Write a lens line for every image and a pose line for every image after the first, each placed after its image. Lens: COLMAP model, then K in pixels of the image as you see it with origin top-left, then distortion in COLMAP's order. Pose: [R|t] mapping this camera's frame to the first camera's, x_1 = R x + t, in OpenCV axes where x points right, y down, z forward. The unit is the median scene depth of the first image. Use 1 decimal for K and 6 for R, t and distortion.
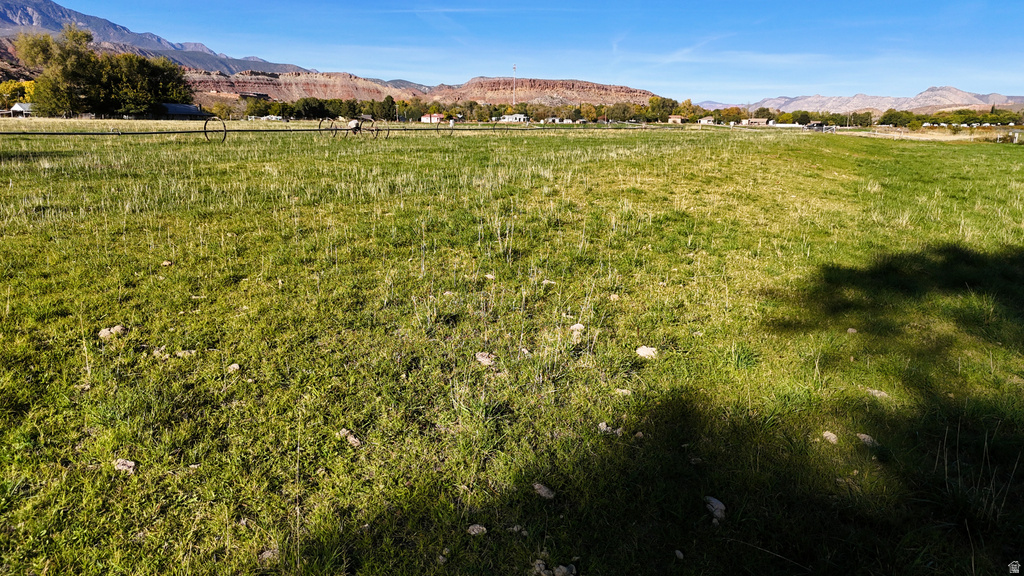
lens RADIAL K [[755.5, 0, 511.9], [0, 755.5, 281.8], [0, 0, 1]] dist [0.065557, -0.057019]
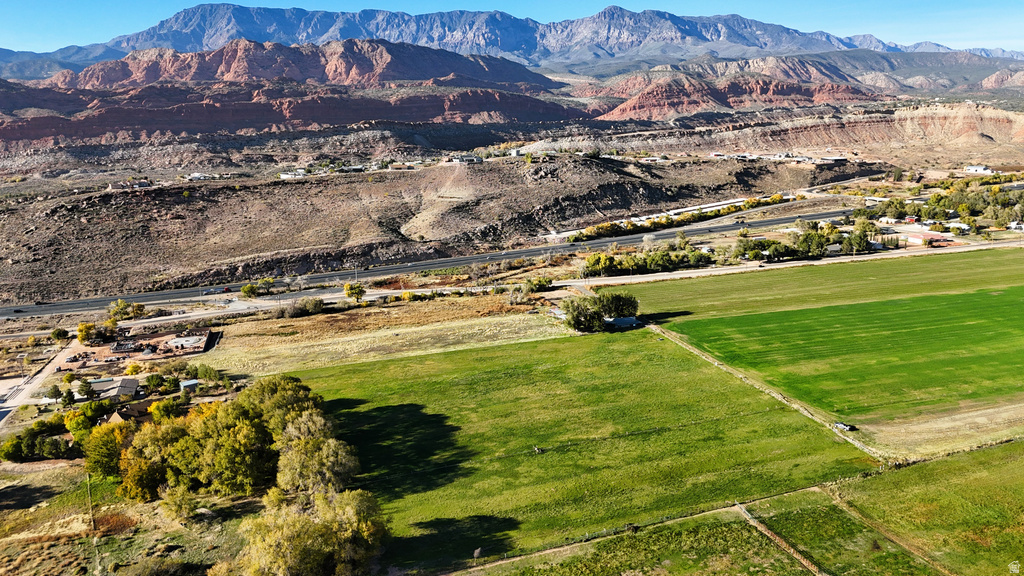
lens RADIAL K [[755.5, 0, 511.9], [0, 755.5, 281.8], [0, 0, 1]] dist [0.065557, -0.057019]
pose [[0.695819, 0.123602, -0.707502, 0.166495], [-0.113529, 0.991624, 0.061584, -0.084885], [0.709188, 0.037470, 0.704023, -0.146067]]
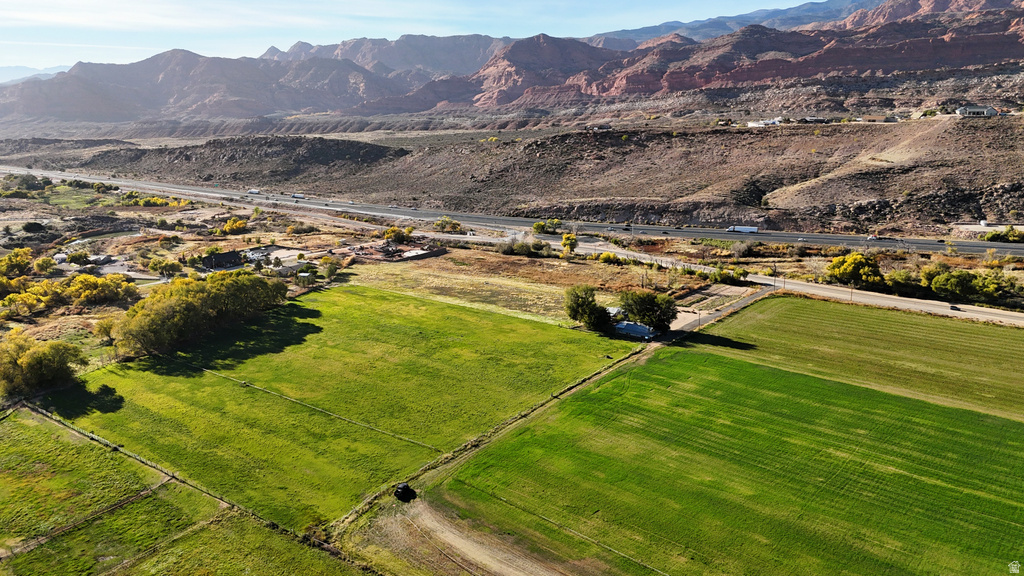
lens RADIAL K [[755.5, 0, 511.9], [0, 755.5, 281.8], [0, 0, 1]] dist [0.065557, -0.057019]
pose [[-0.225018, 0.245163, -0.943007, 0.241830], [-0.162775, 0.944768, 0.284462, -0.151813], [0.960662, 0.217507, -0.172683, 0.197626]]
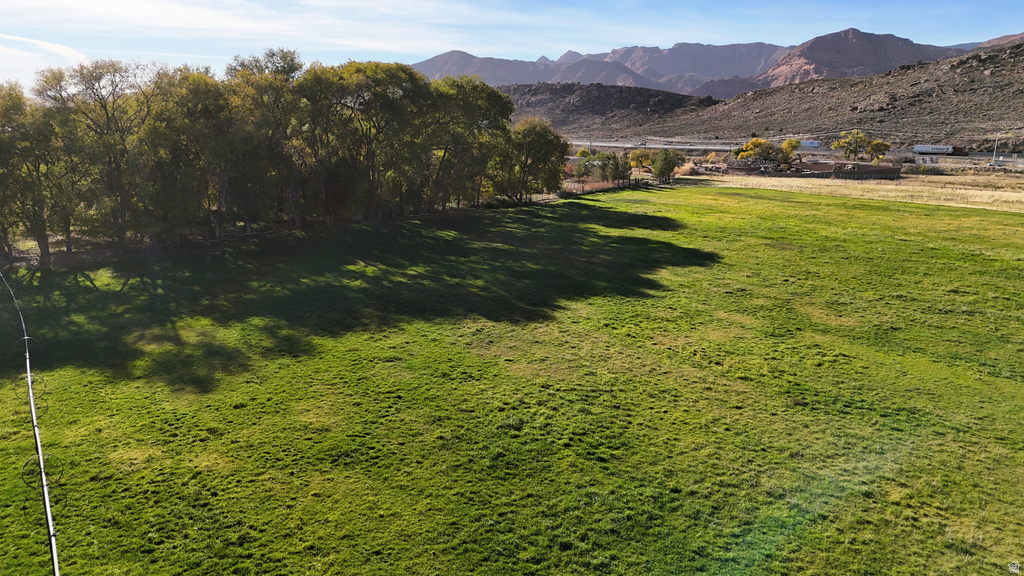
lens RADIAL K [[755.5, 0, 511.9], [0, 755.5, 281.8], [0, 0, 1]] dist [0.065557, -0.057019]
pose [[-0.526205, 0.174005, -0.832364, -0.000431], [-0.179787, 0.933947, 0.308899, -0.028338], [0.831134, 0.312193, -0.460164, 0.069630]]
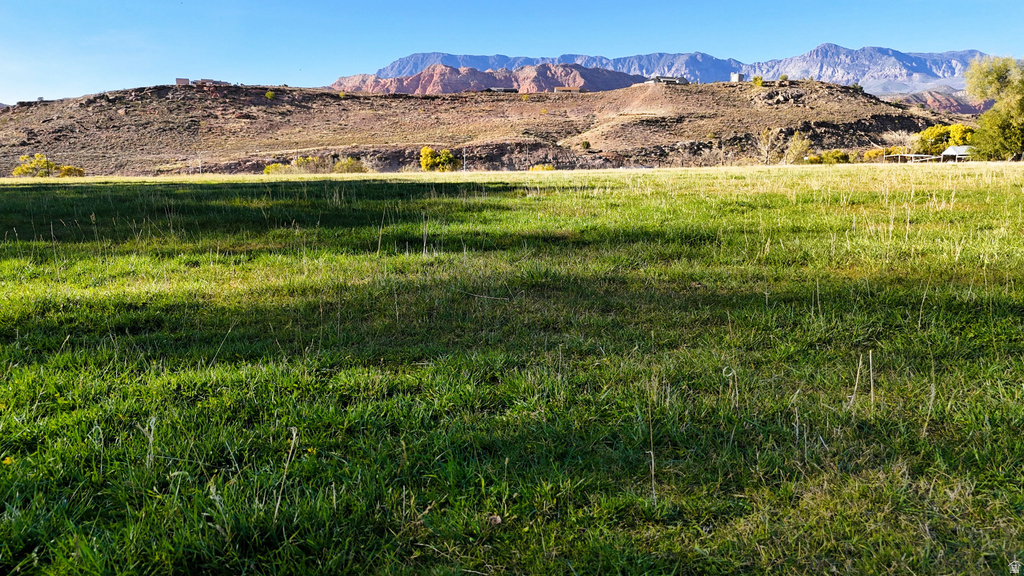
lens RADIAL K [[755.5, 0, 511.9], [0, 755.5, 281.8], [0, 0, 1]] dist [0.065557, -0.057019]
pose [[0.499196, 0.111256, -0.859317, -0.025498], [-0.161989, 0.986221, 0.033584, -0.006319], [0.851213, 0.122435, 0.510340, 0.031659]]
